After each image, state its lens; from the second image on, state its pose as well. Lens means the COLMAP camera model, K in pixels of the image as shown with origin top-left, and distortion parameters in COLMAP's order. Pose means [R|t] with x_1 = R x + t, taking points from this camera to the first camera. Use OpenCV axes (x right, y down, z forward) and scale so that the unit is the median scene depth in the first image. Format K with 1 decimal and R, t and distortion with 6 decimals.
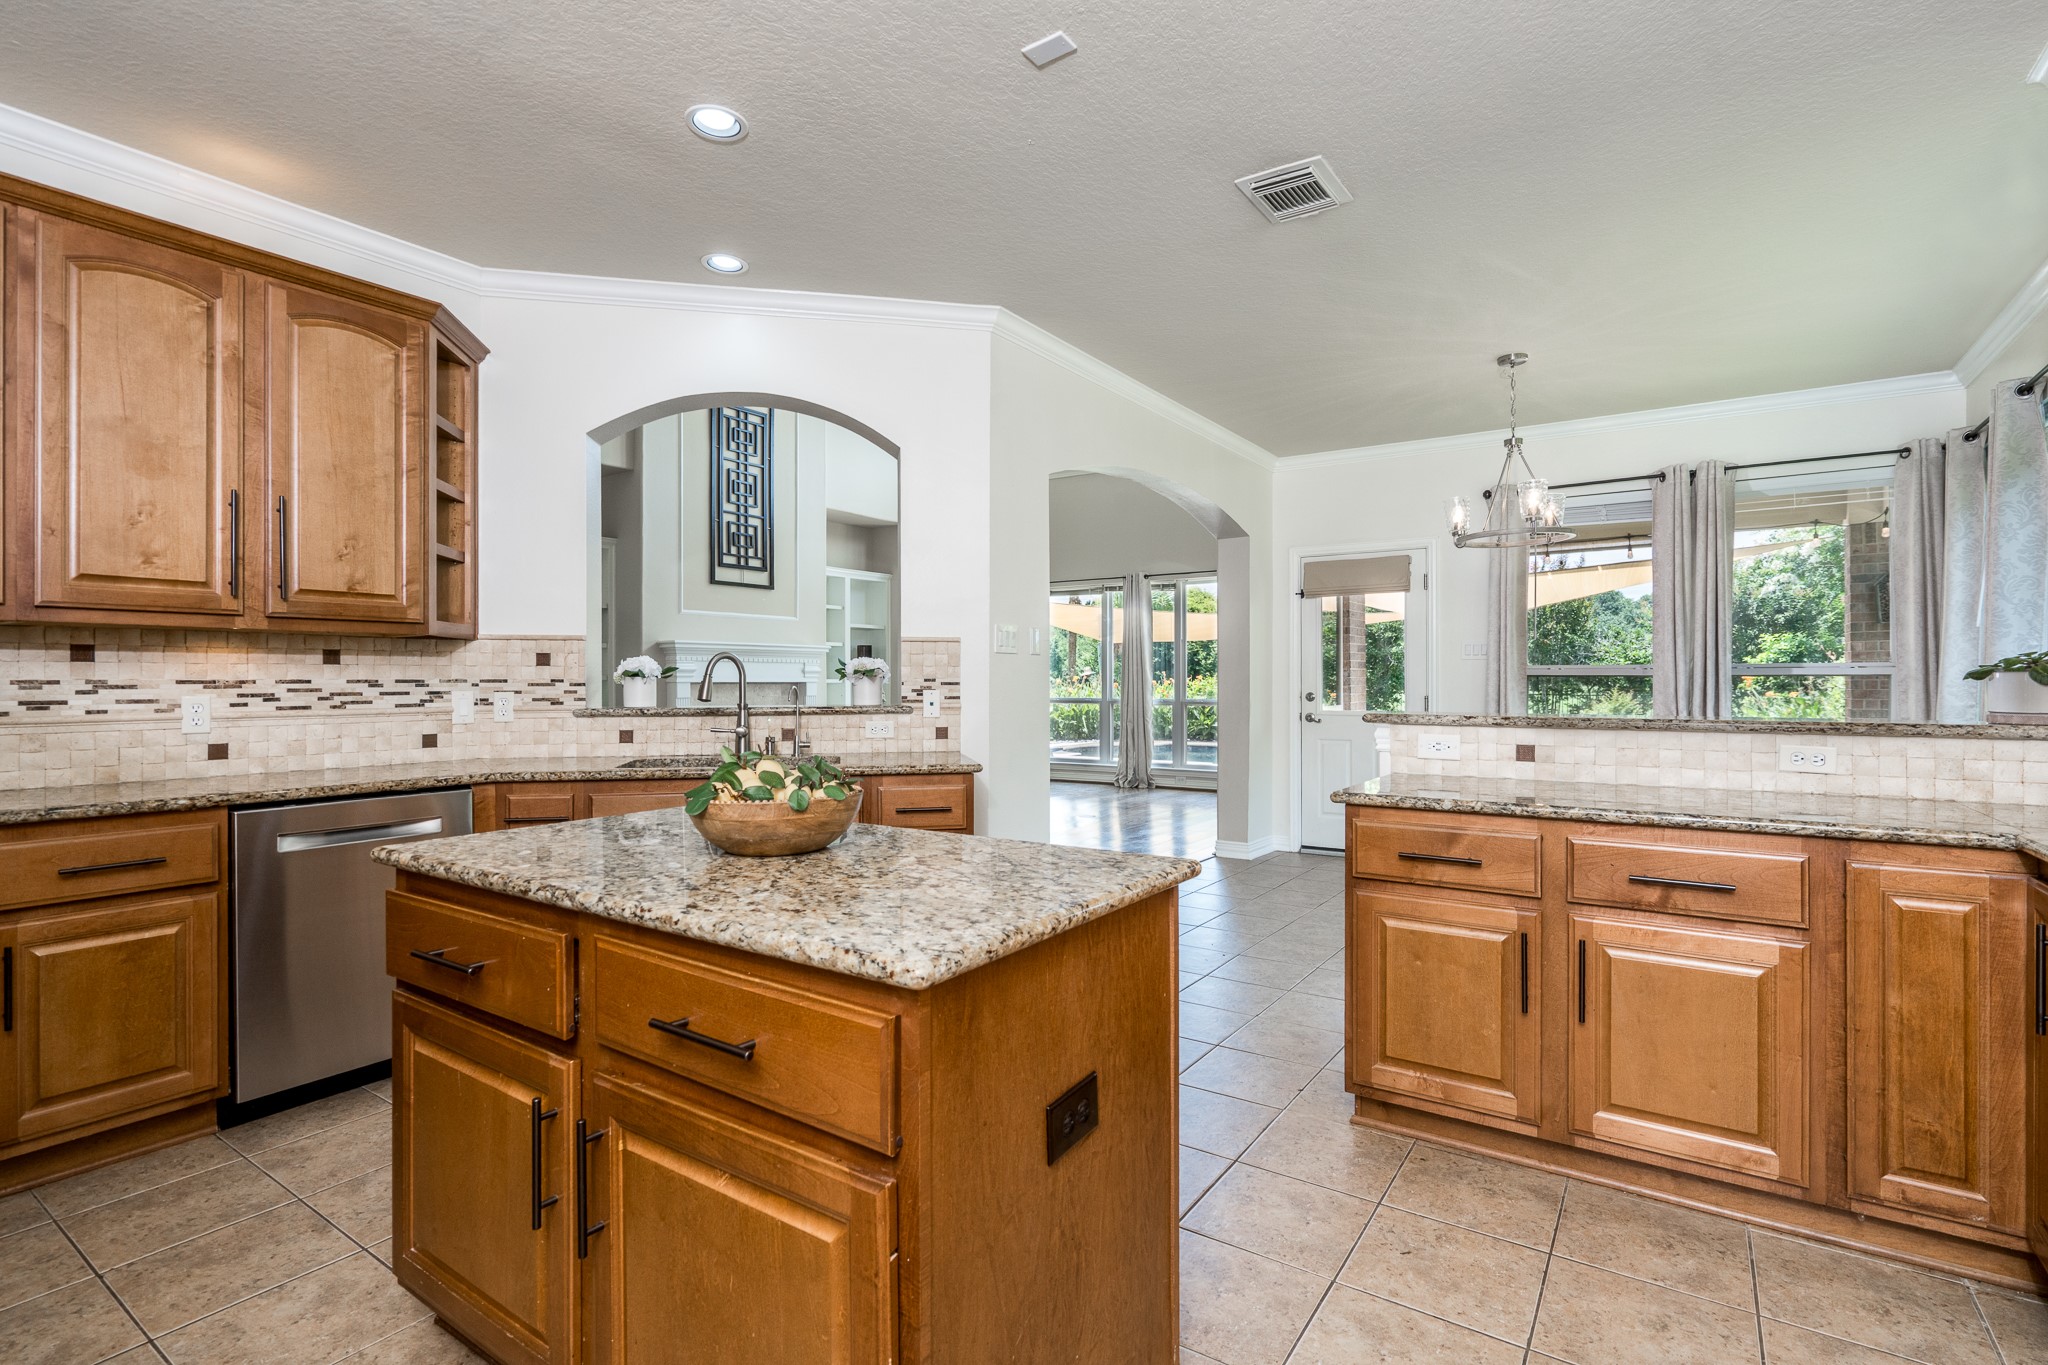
lens RADIAL K [[955.4, 0, 1025.2], [0, 955.4, 679.2], [0, 0, 1]] dist [0.004429, -0.000106]
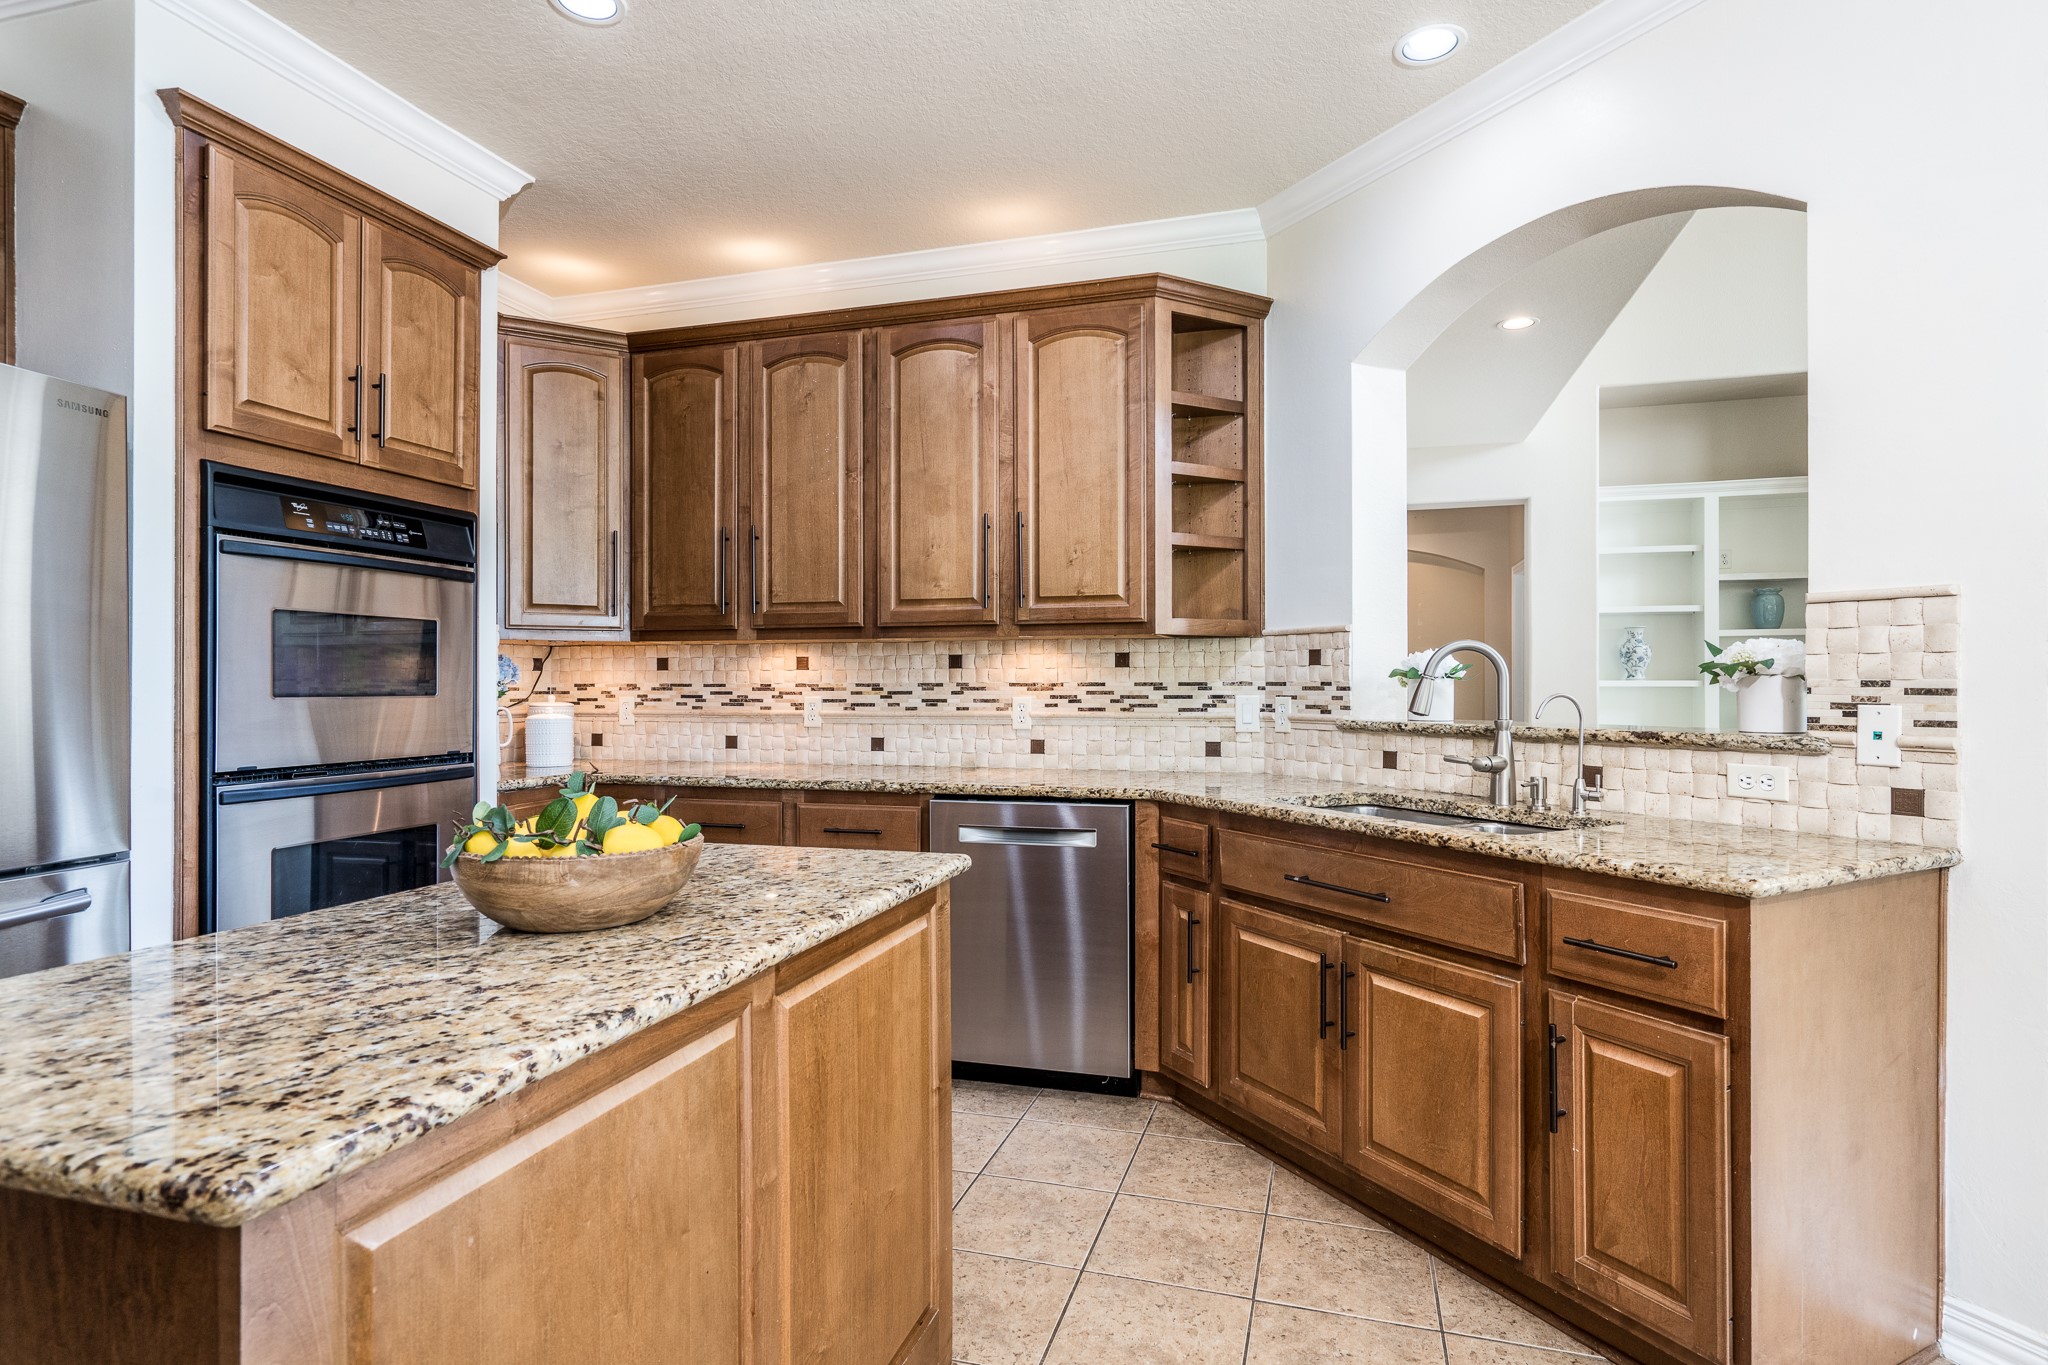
lens RADIAL K [[1064.8, 0, 1021.5], [0, 1064.8, 682.8], [0, 0, 1]] dist [-0.000656, -0.000477]
pose [[0.300505, 0.001452, -0.953779, 0.308693], [0.002912, 0.999993, 0.002440, -0.002242], [0.953776, -0.003510, 0.300499, 0.542354]]
